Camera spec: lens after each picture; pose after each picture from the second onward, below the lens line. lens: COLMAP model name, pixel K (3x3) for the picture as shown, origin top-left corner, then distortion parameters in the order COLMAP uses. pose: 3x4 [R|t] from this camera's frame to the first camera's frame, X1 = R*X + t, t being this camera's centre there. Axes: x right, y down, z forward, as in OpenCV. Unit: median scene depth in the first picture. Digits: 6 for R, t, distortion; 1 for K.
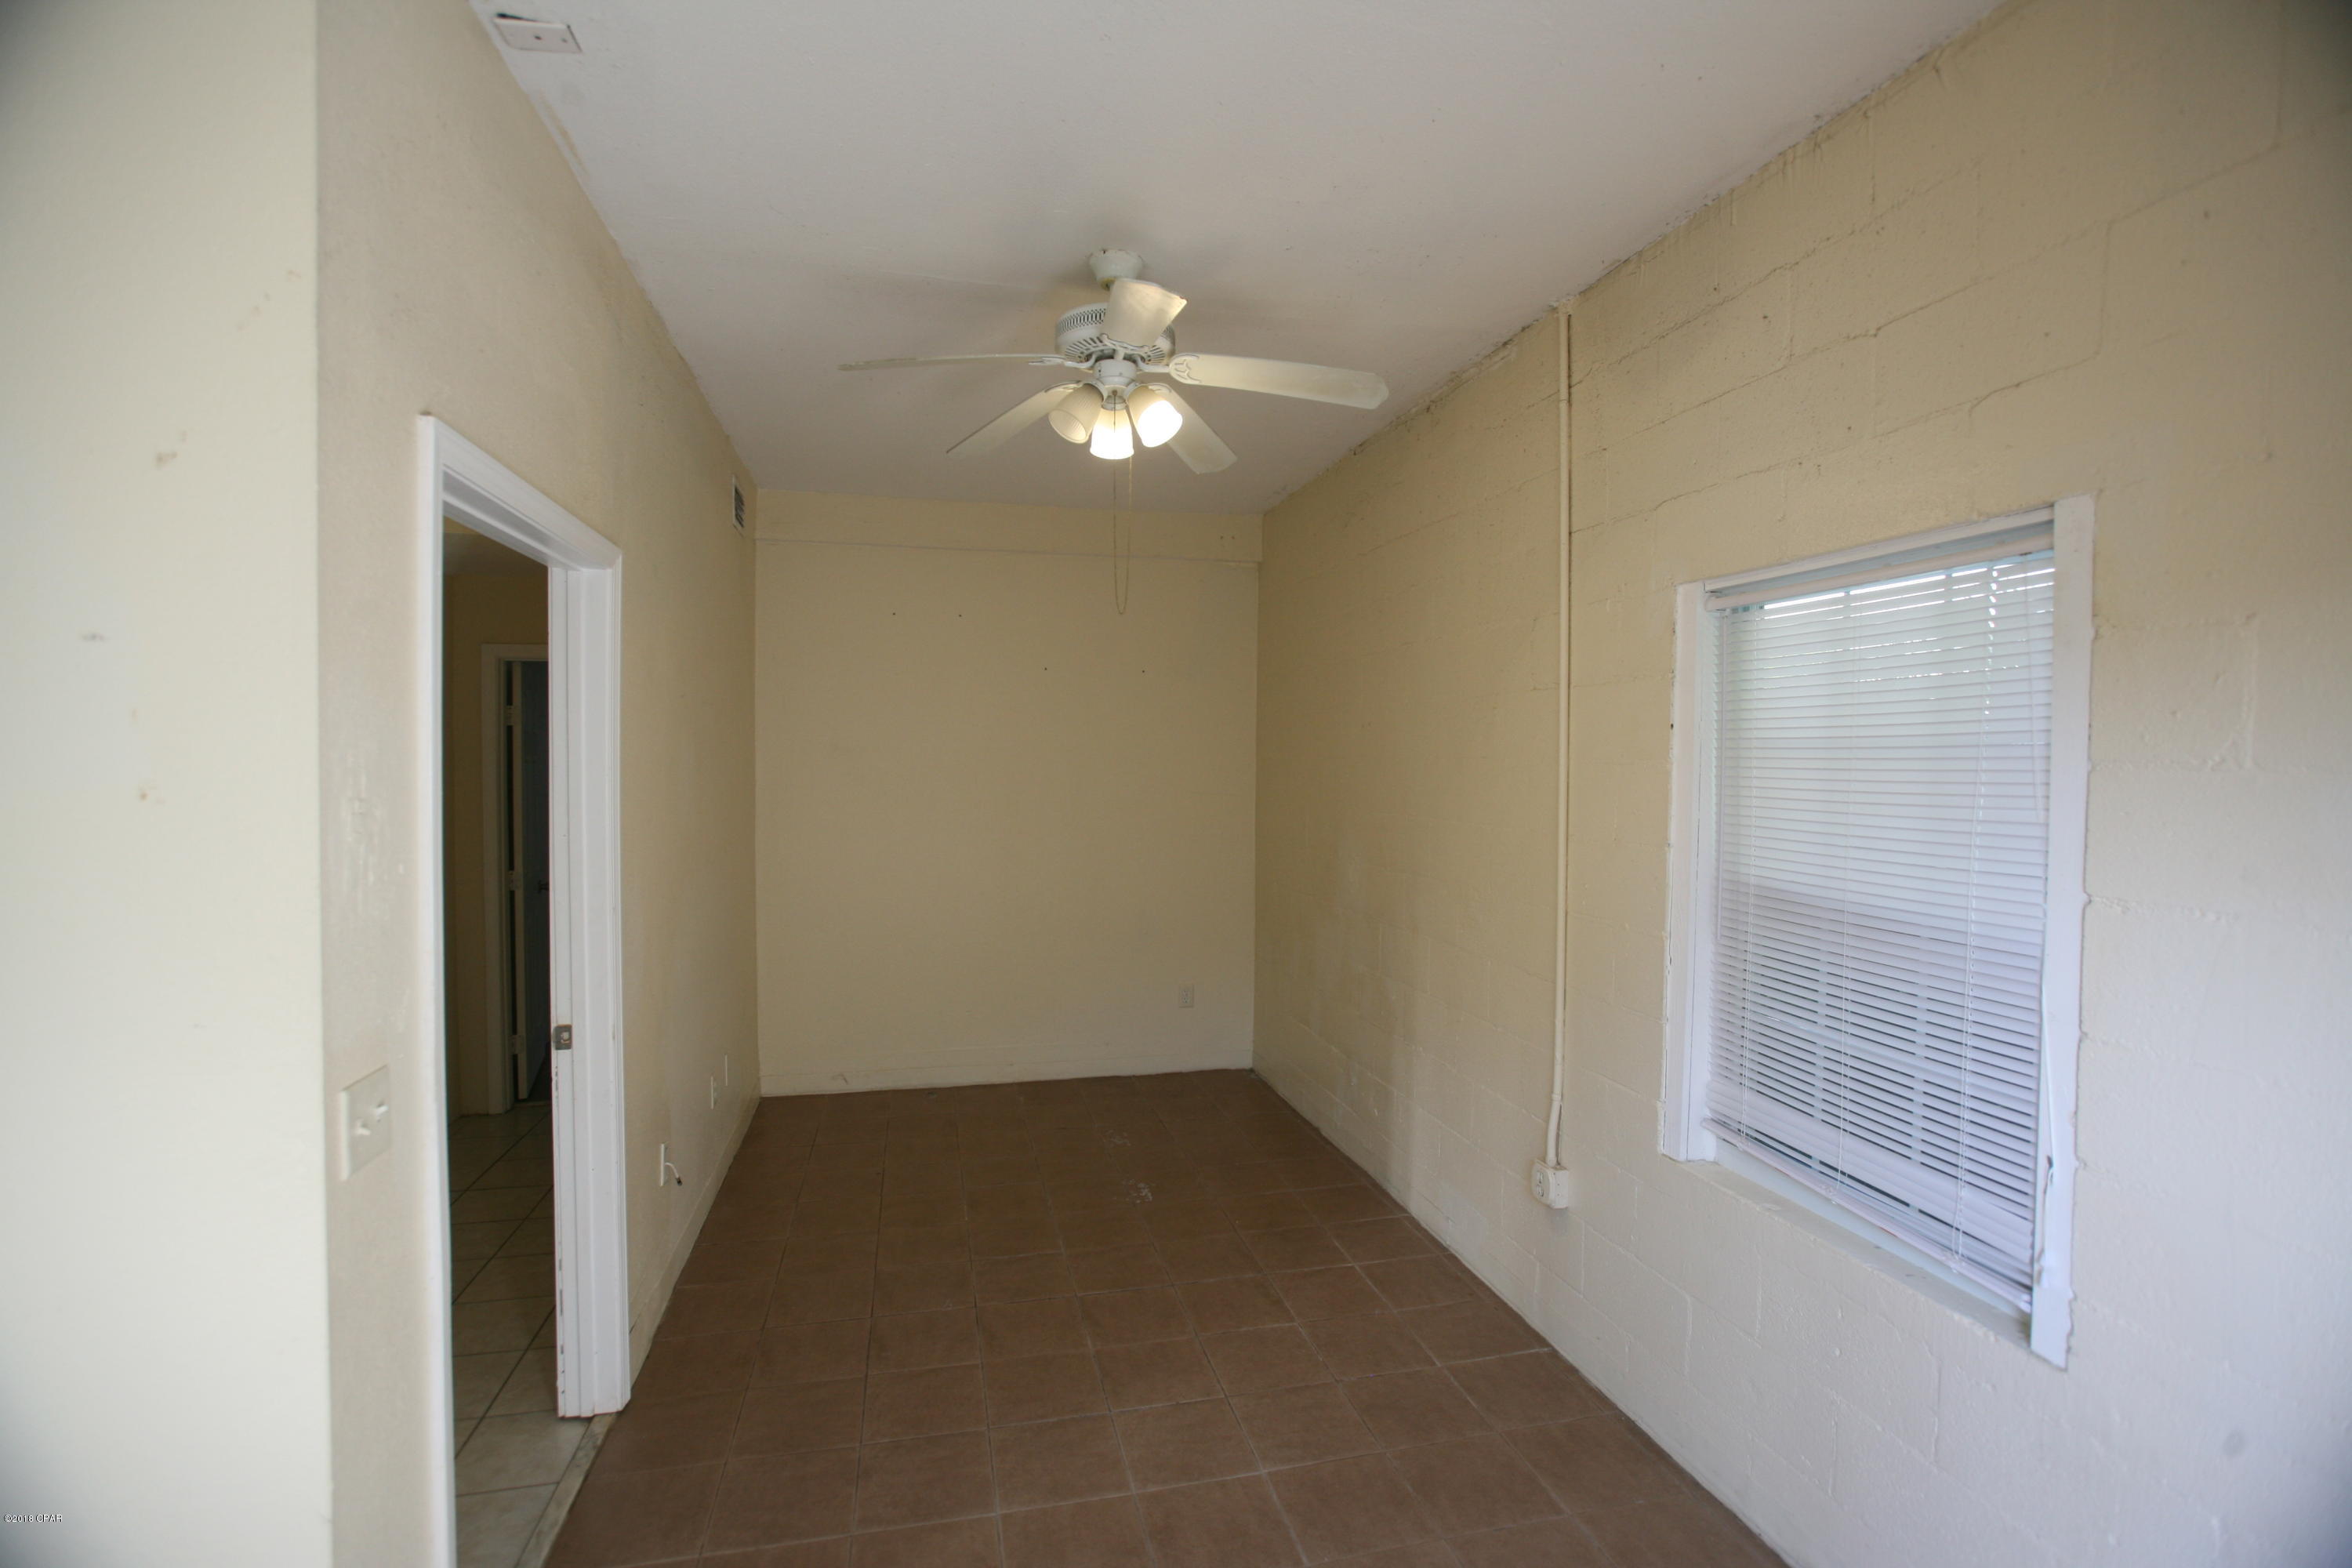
lens RADIAL K [[1081.1, 0, 1179.2], [0, 1081.1, 782.9], [0, 0, 1]] dist [-0.056617, 0.021127]
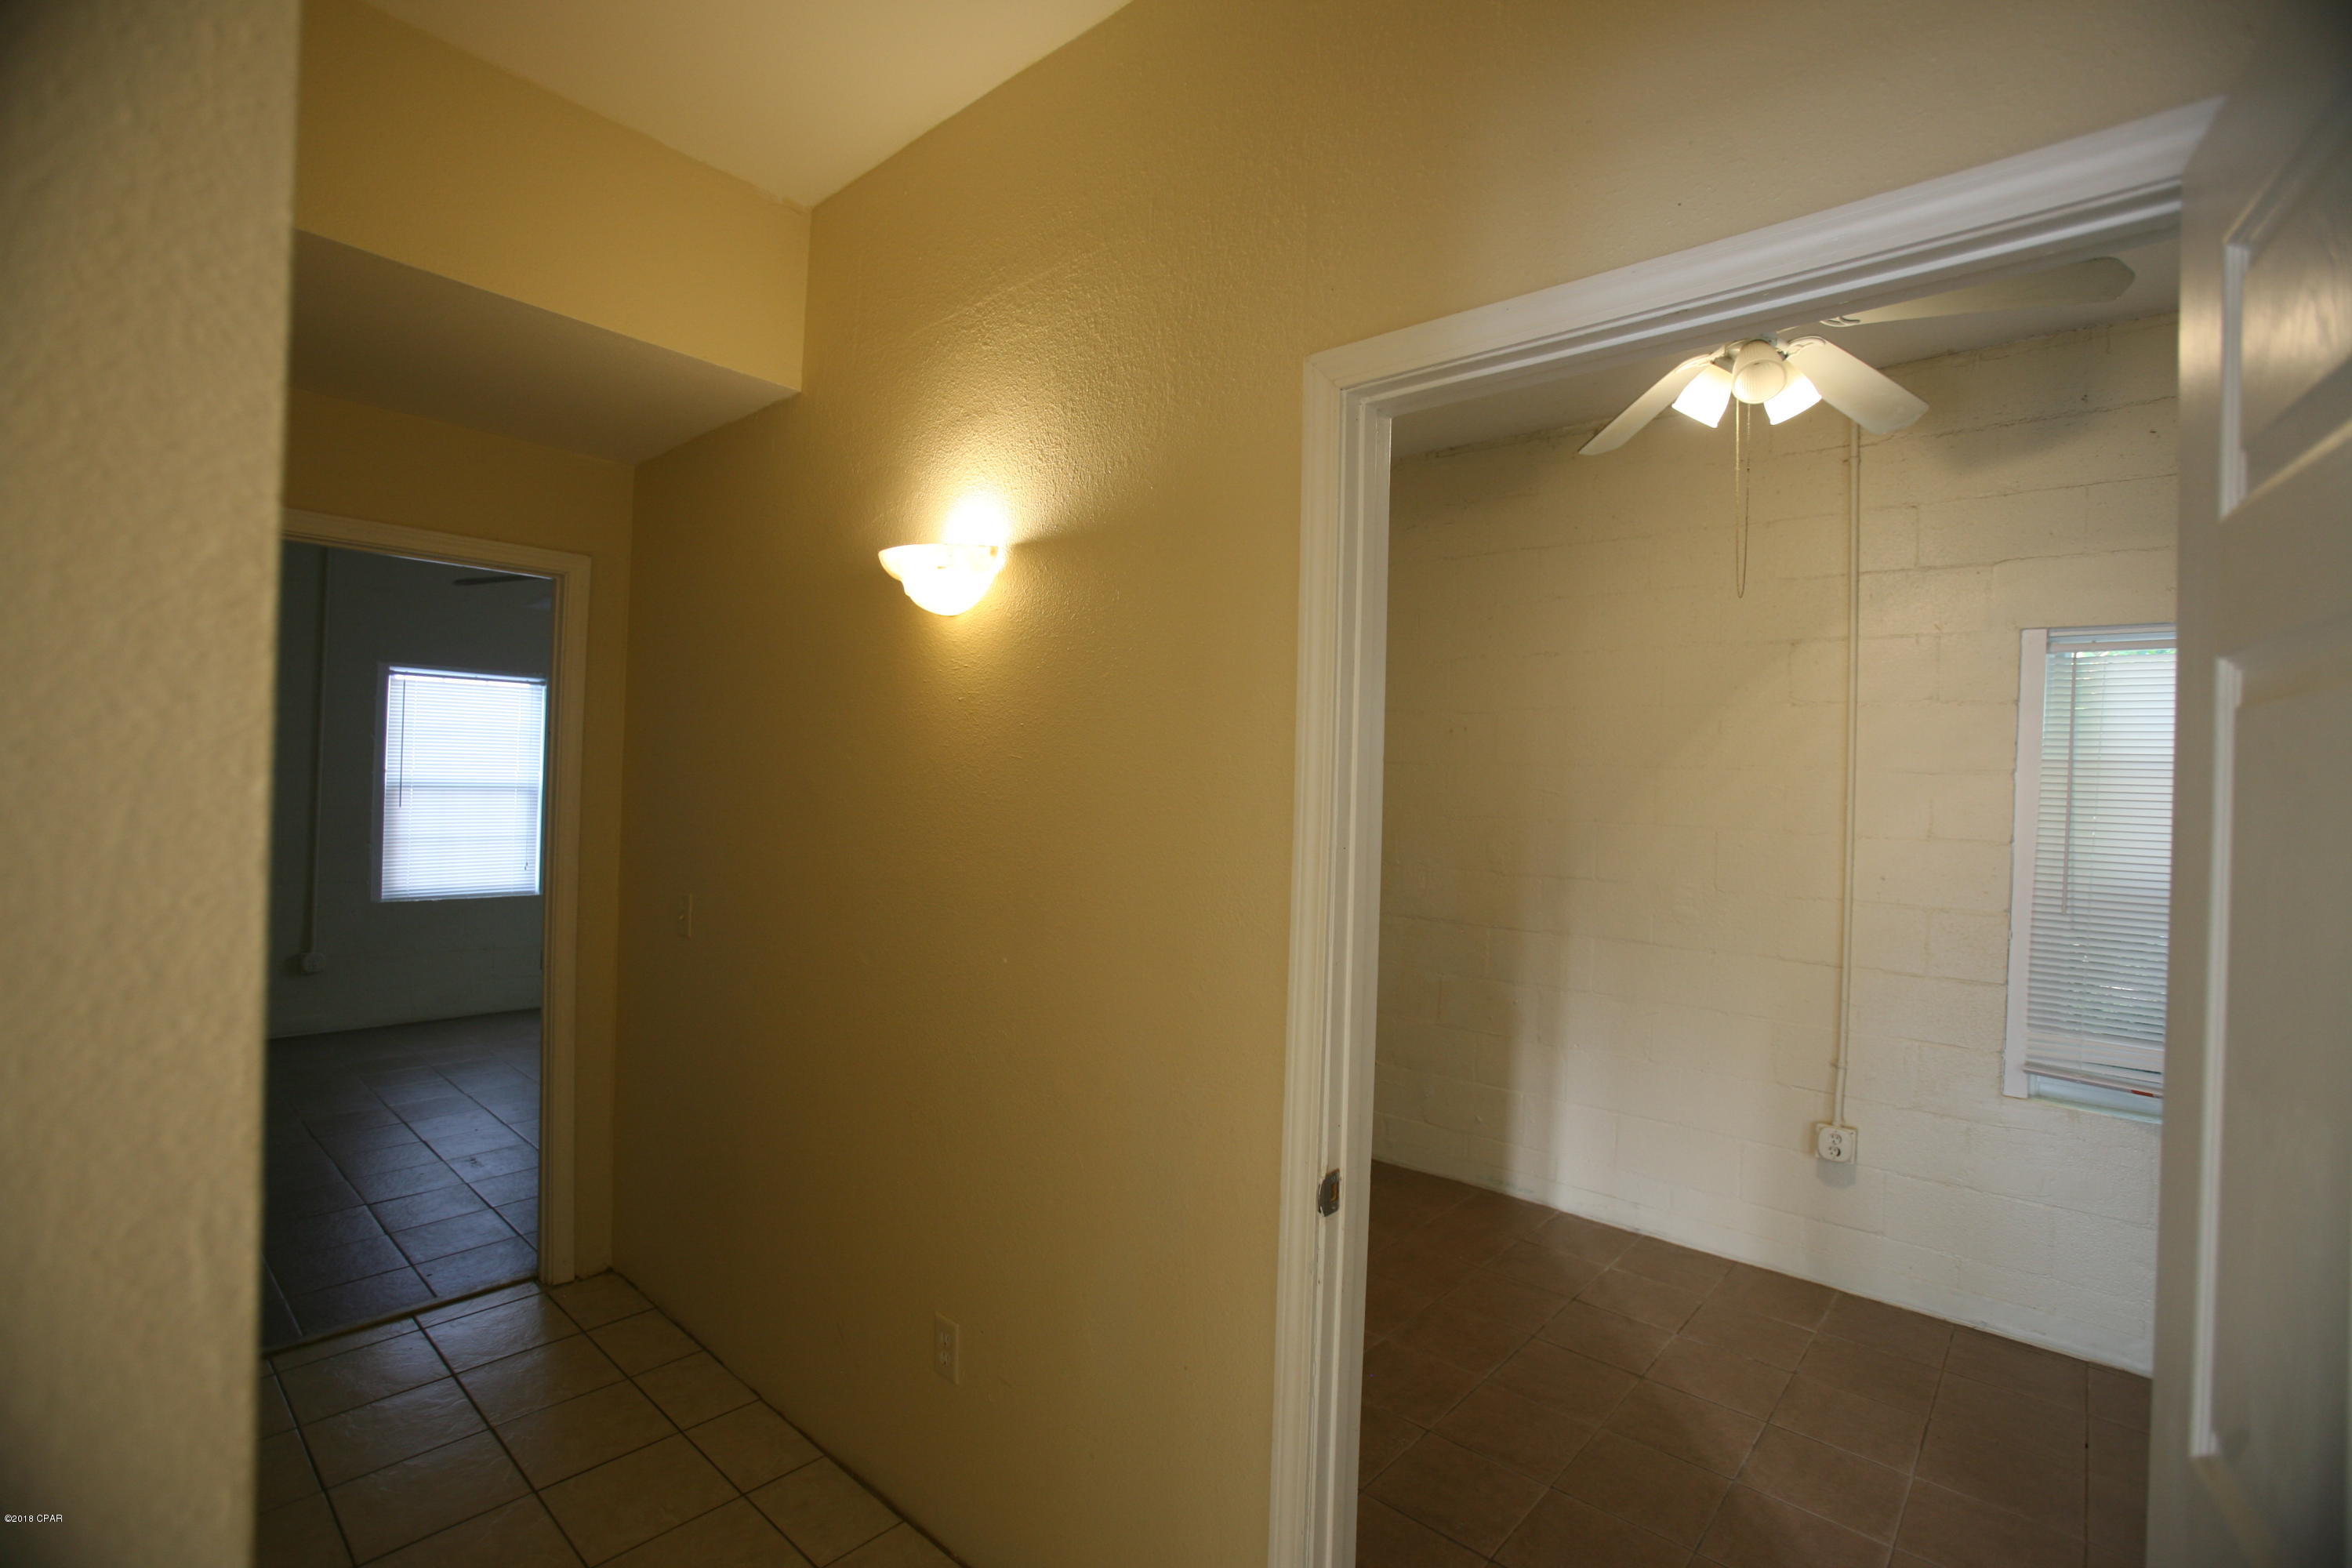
lens RADIAL K [[1081.1, 0, 1176.0], [0, 1081.1, 779.3], [0, 0, 1]] dist [-0.056617, 0.021127]
pose [[0.816040, 0.020014, 0.577649, -0.970268], [-0.012476, 0.999777, -0.017015, 0.019333], [-0.577861, 0.006678, 0.816108, 0.542071]]
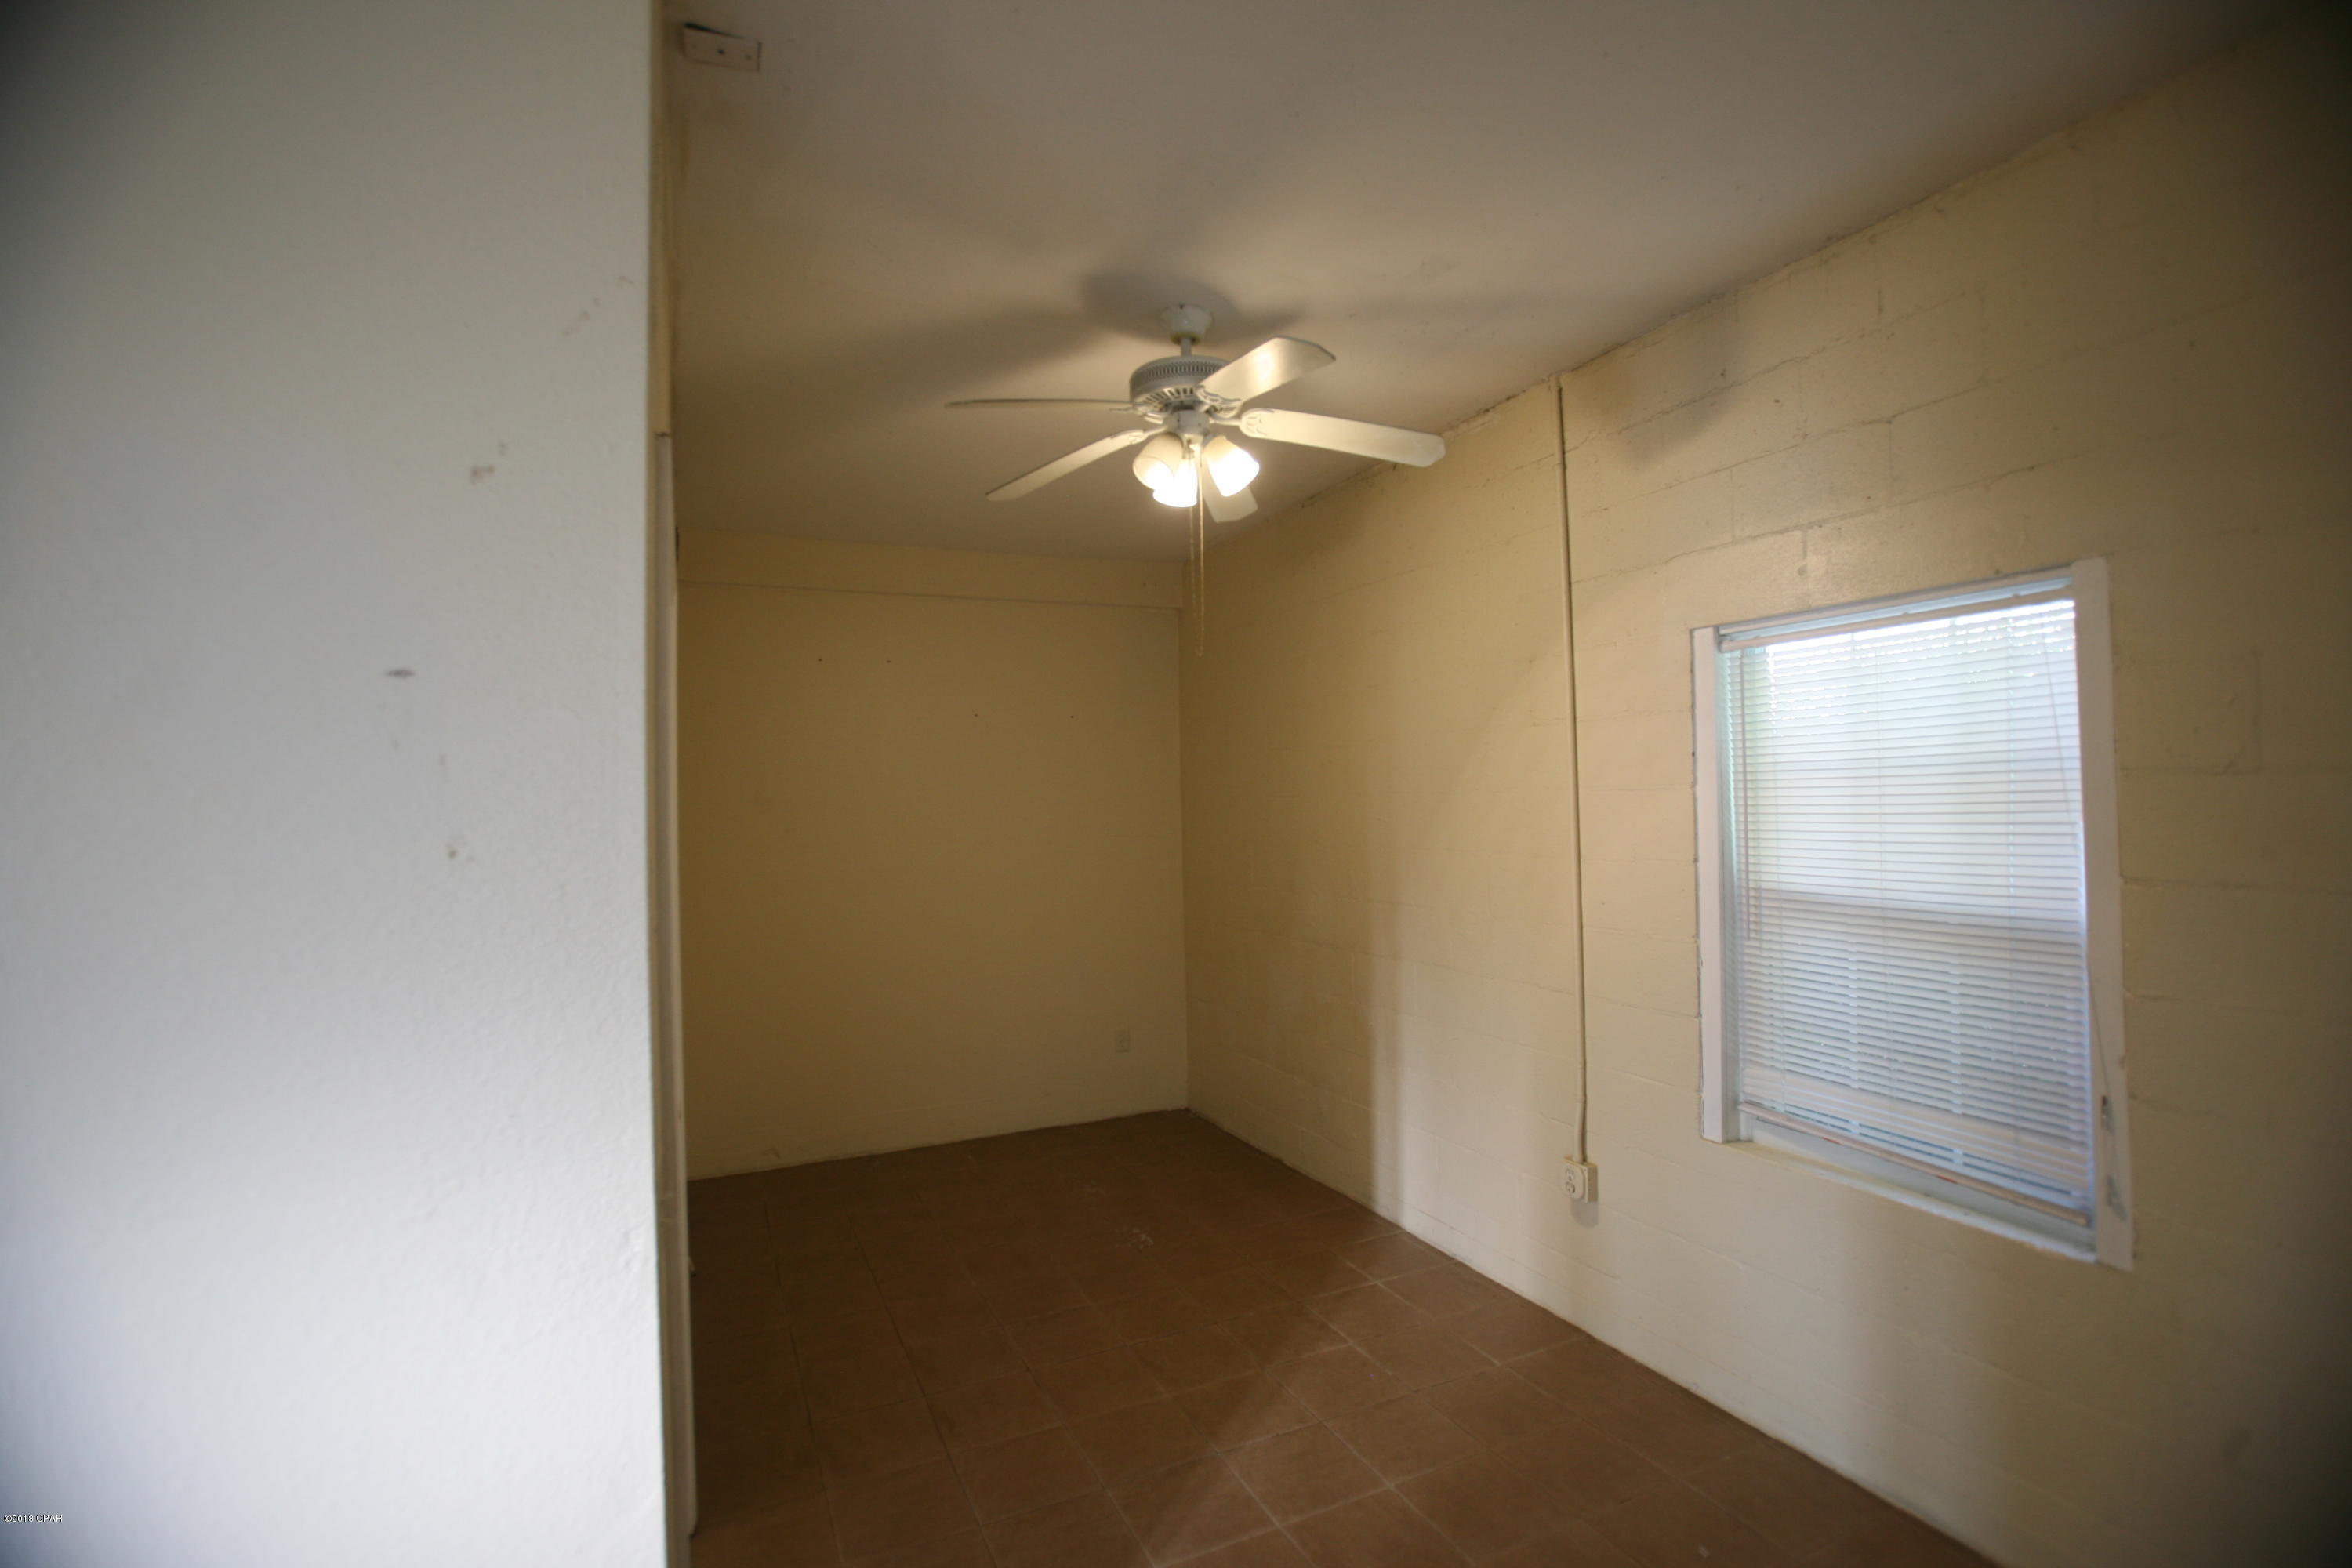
lens RADIAL K [[1081.1, 0, 1178.1], [0, 1081.1, 780.3], [0, 0, 1]] dist [-0.056617, 0.021127]
pose [[0.979470, -0.023631, 0.200201, -0.282894], [0.032722, 0.998572, -0.042224, 0.004243], [-0.198918, 0.047908, 0.978845, 0.005921]]
